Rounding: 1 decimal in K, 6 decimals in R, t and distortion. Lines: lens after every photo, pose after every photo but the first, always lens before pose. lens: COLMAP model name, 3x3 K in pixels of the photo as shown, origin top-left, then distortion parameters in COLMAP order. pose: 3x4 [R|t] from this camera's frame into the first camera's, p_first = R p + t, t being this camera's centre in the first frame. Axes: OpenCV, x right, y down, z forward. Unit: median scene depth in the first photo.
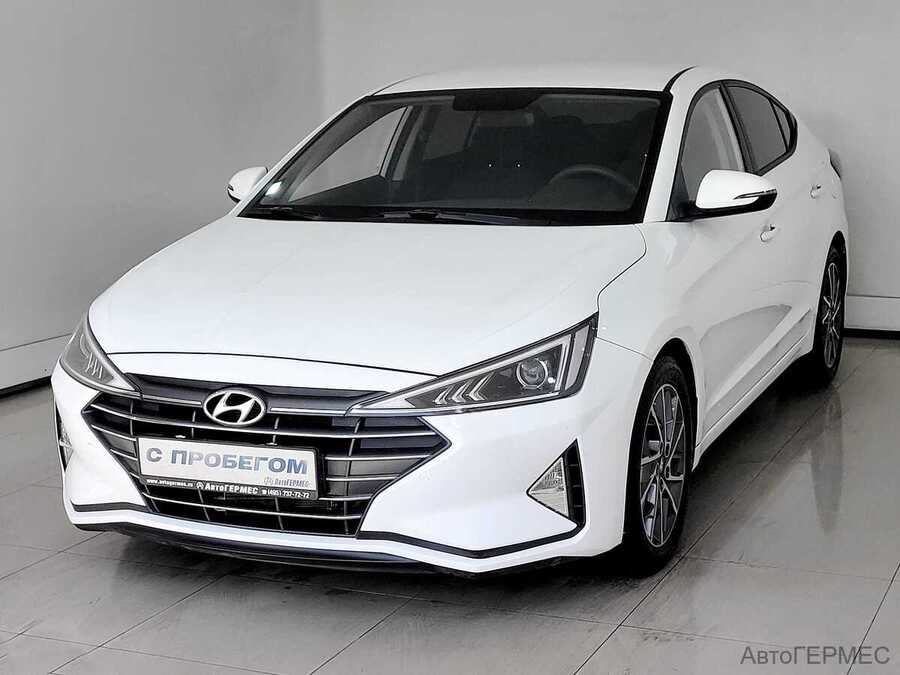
lens RADIAL K [[707.1, 0, 449.9], [0, 707.1, 333.6], [0, 0, 1]] dist [0.014994, -0.008788]
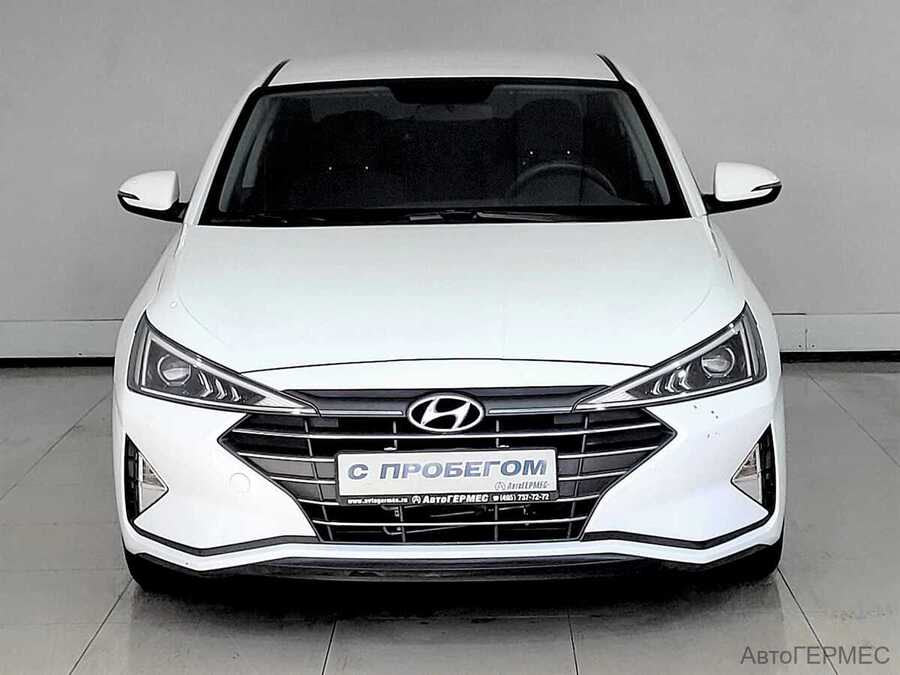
lens RADIAL K [[834.0, 0, 447.7], [0, 834.0, 339.8], [0, 0, 1]] dist [0.013709, 0.009322]
pose [[0.983447, -0.053716, 0.173048, -0.490379], [0.058924, 0.997947, -0.025094, 0.035194], [-0.171345, 0.034875, 0.984594, -0.092017]]
